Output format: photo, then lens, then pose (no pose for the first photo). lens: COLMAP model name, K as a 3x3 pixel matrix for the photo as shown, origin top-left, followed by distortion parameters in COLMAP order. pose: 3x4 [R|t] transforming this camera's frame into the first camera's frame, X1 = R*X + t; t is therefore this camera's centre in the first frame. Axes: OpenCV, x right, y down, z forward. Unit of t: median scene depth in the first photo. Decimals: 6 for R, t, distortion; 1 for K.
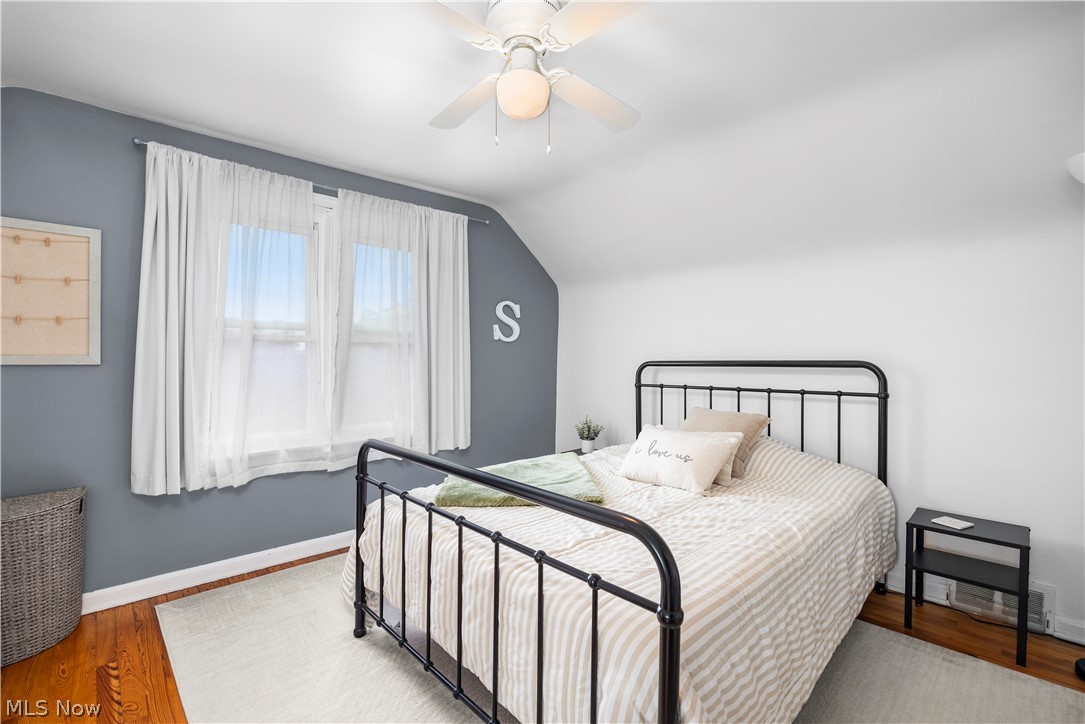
lens RADIAL K [[477.9, 0, 546.6], [0, 477.9, 360.8], [0, 0, 1]] dist [-0.005823, -0.000691]
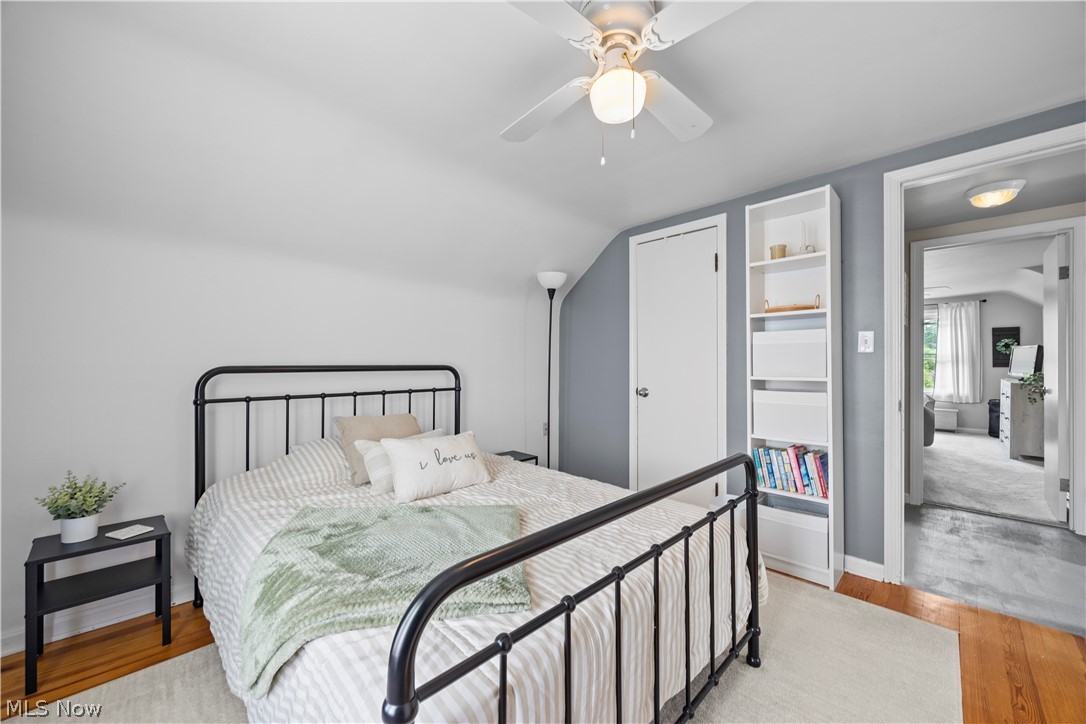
lens RADIAL K [[438.1, 0, 547.4], [0, 438.1, 361.0], [0, 0, 1]] dist [0.011075, 0.000231]
pose [[-0.039882, 0.015072, 0.999091, -0.472138], [0.009555, 0.999846, -0.014702, 0.009918], [-0.999159, 0.008960, -0.040019, 0.623618]]
